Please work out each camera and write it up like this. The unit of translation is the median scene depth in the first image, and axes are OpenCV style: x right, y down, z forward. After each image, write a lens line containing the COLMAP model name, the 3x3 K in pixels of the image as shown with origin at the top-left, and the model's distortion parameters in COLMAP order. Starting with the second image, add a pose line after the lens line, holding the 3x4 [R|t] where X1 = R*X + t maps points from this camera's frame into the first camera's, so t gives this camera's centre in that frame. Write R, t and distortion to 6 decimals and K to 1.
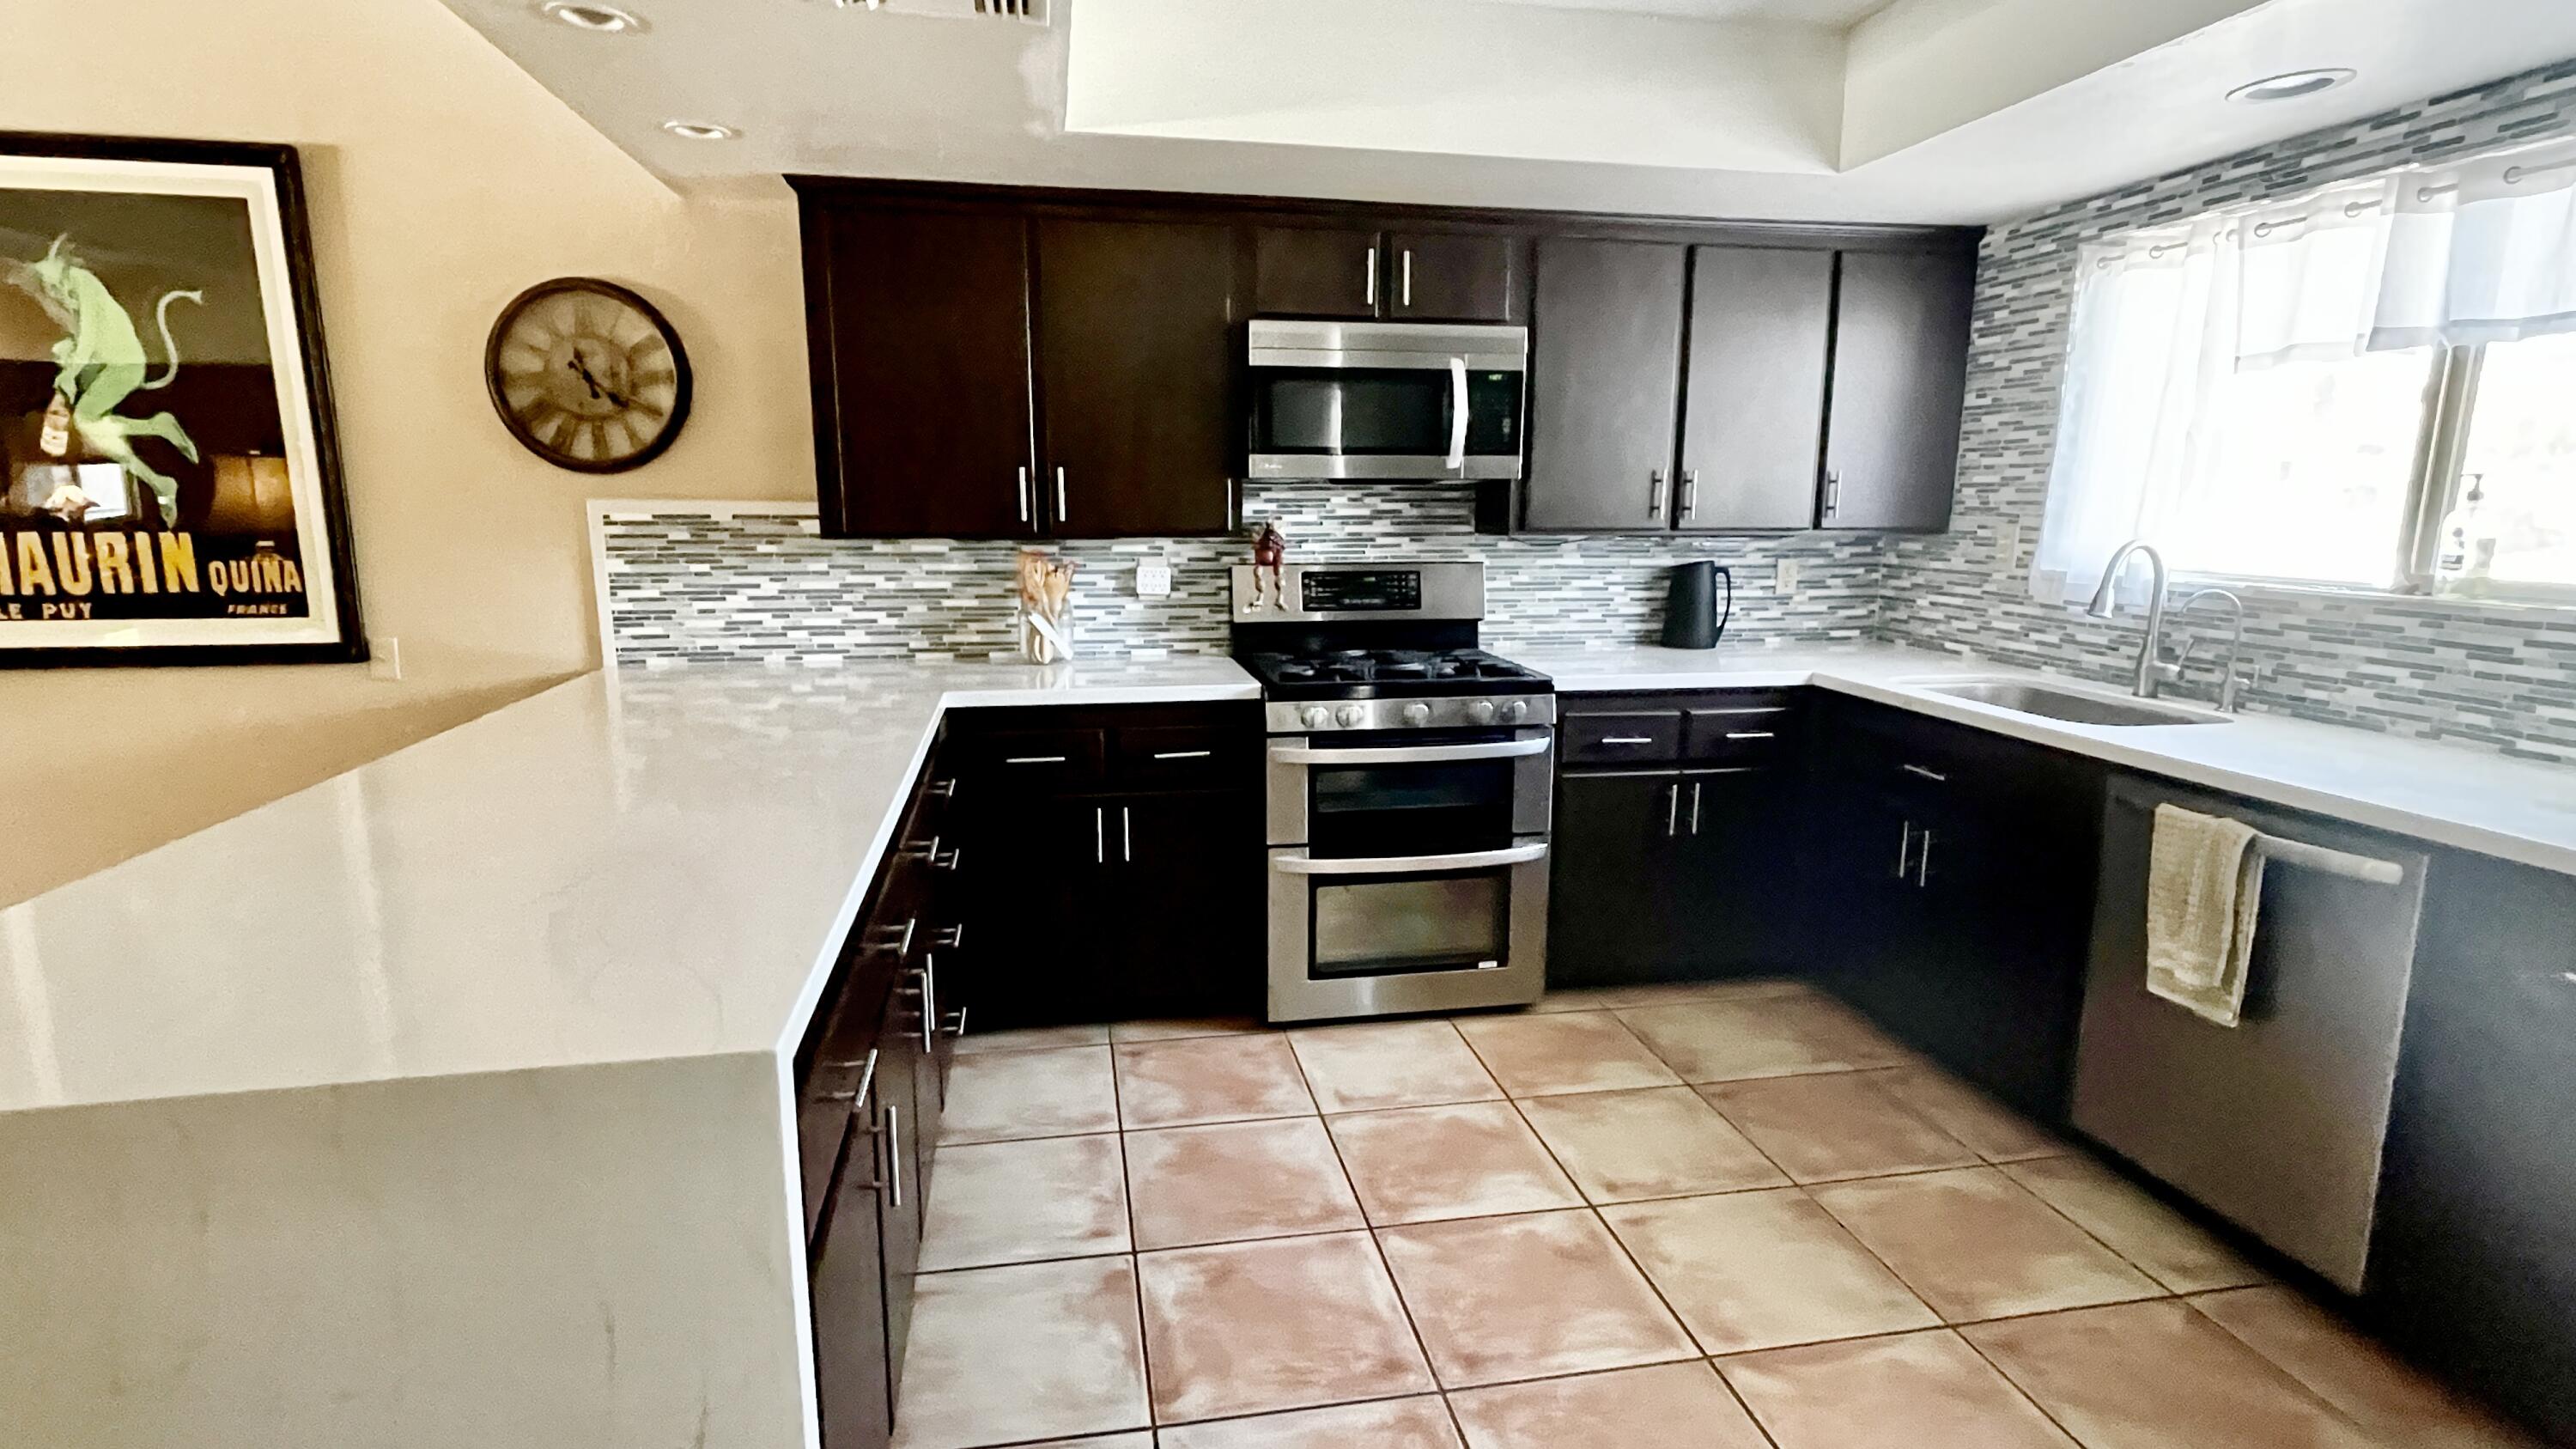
lens RADIAL K [[1245.3, 0, 1288.0], [0, 1245.3, 724.5], [0, 0, 1]] dist [0.027800, -0.000183]
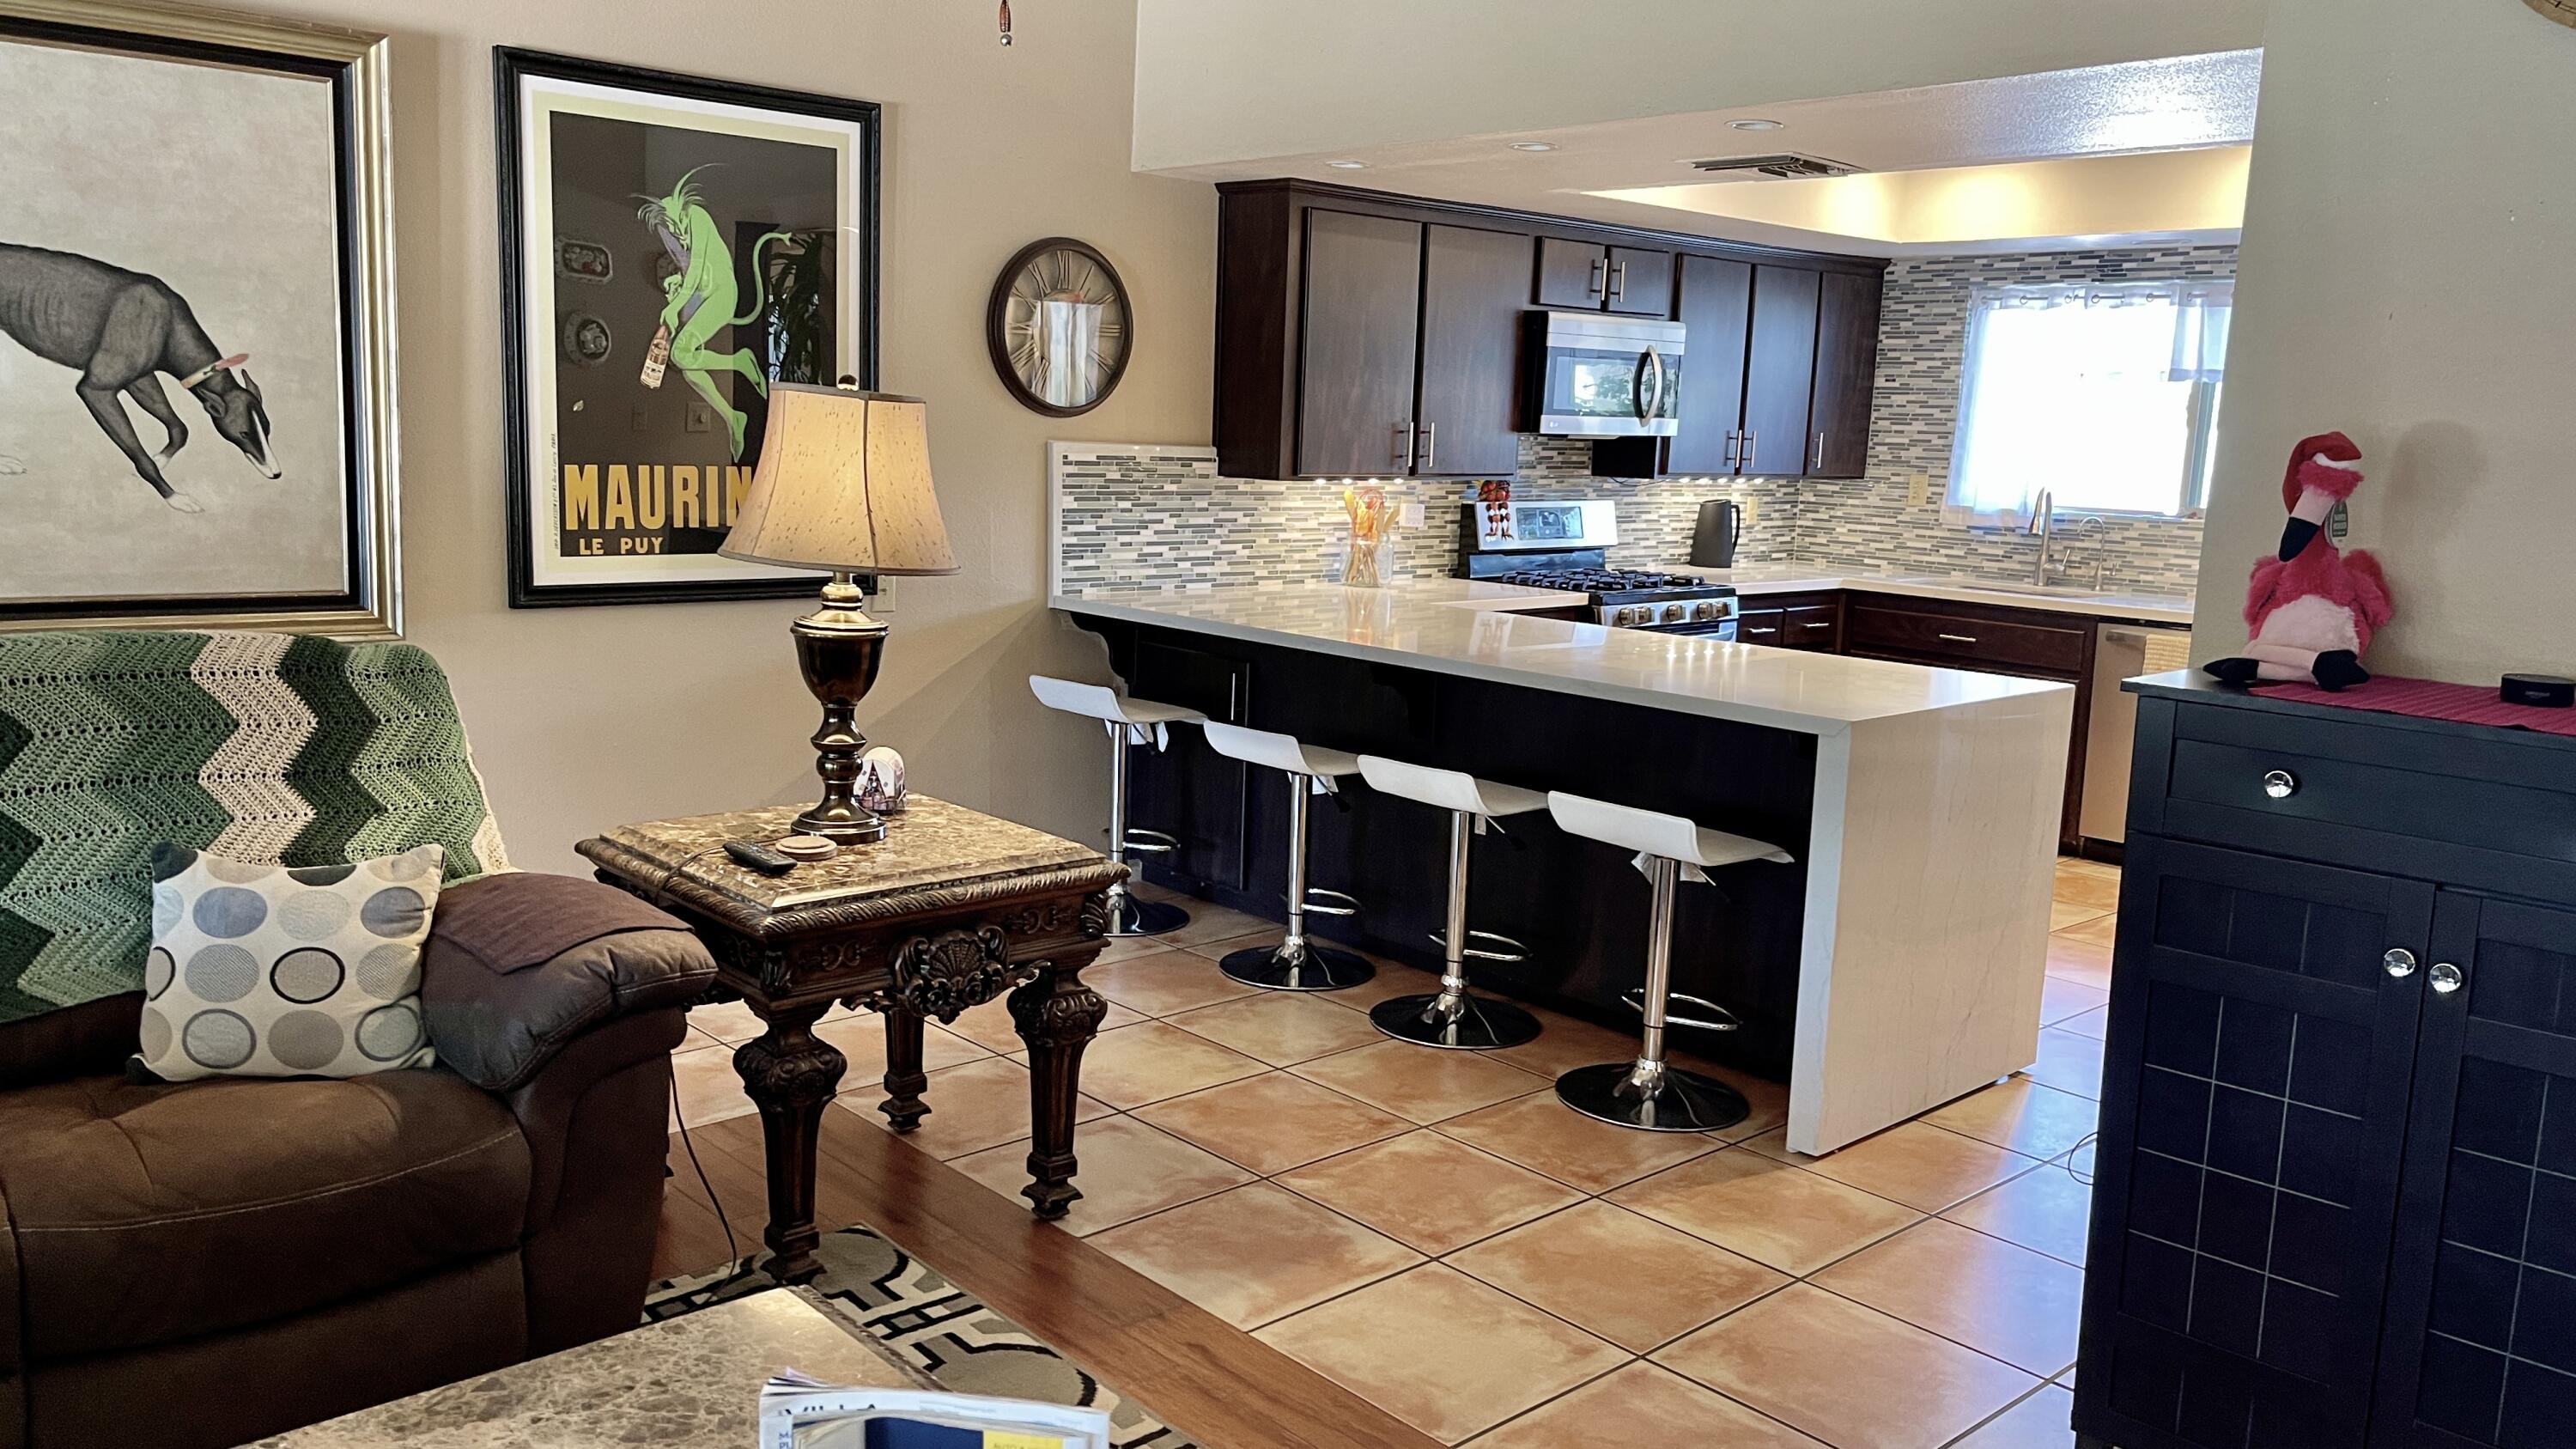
lens RADIAL K [[1965.6, 0, 1288.0], [0, 1965.6, 724.5], [0, 0, 1]] dist [0.235828, -0.281802]
pose [[0.838751, -0.056828, 0.541541, -1.305216], [0.062454, 0.998016, 0.007999, 0.062958], [-0.540921, 0.027112, 0.840636, -0.530616]]
